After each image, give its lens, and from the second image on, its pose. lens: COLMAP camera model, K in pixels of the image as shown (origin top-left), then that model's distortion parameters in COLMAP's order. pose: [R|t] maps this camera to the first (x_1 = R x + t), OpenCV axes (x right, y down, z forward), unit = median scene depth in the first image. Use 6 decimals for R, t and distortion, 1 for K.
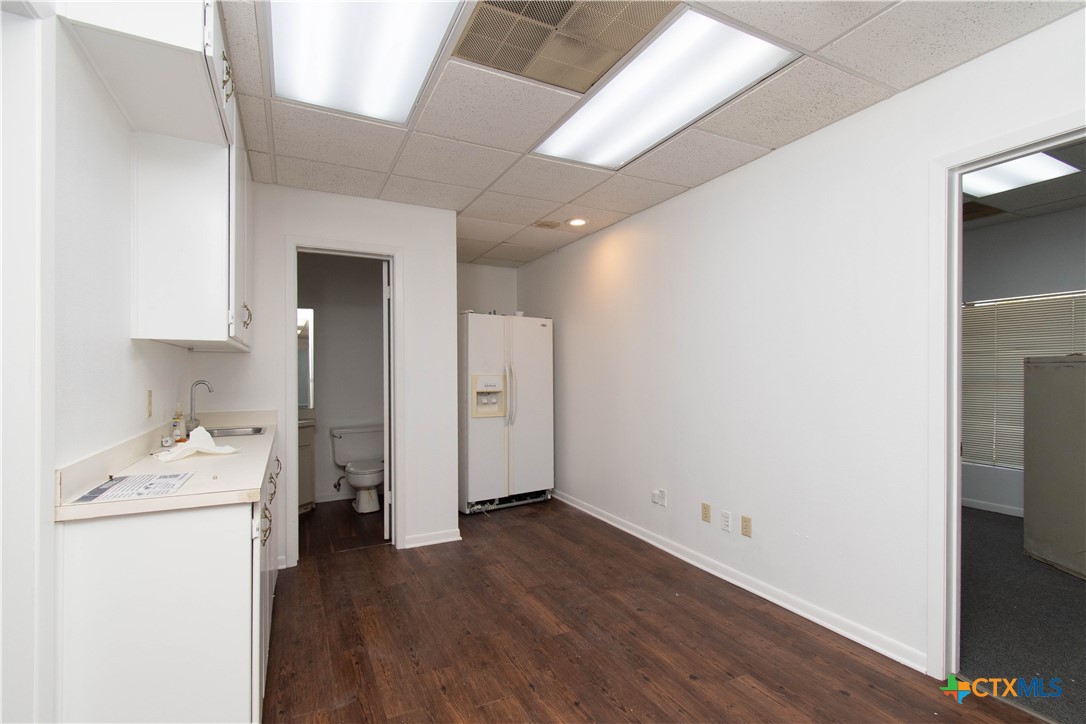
lens RADIAL K [[486.6, 0, 545.0], [0, 486.6, 363.9], [0, 0, 1]] dist [-0.003674, 0.000328]
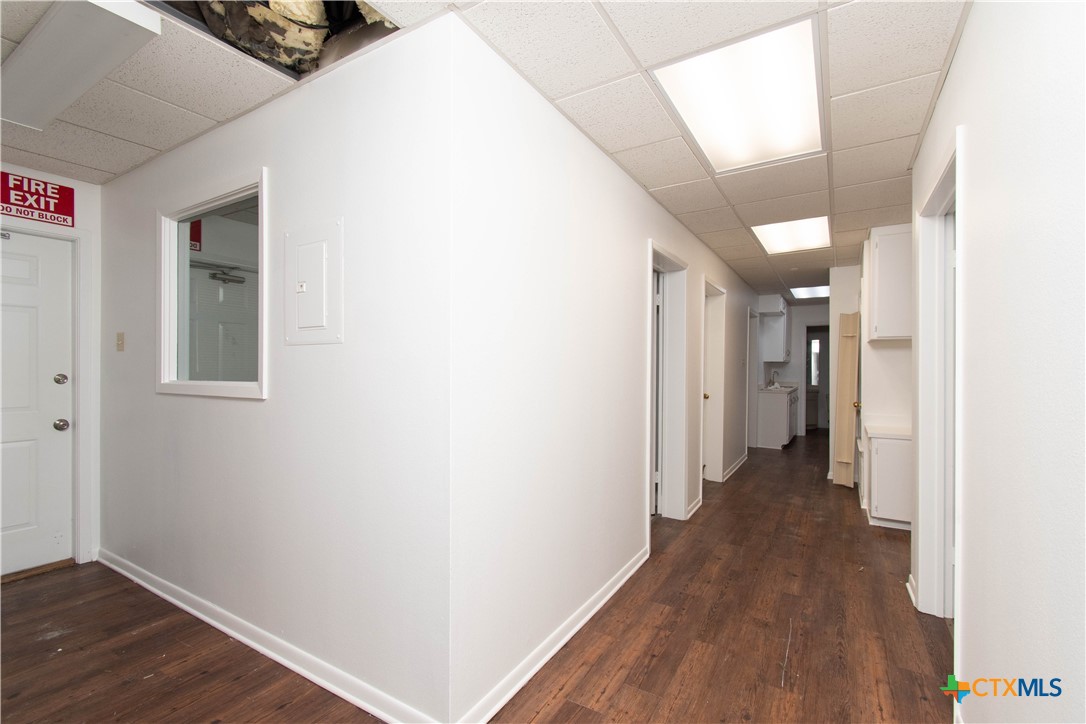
lens RADIAL K [[486.6, 0, 541.8], [0, 486.6, 365.1], [0, 0, 1]] dist [-0.003674, 0.000328]
pose [[0.545956, 0.002932, -0.837809, 1.331704], [-0.001377, 0.999996, 0.002603, -0.019482], [0.837813, -0.000267, 0.545957, -2.363839]]
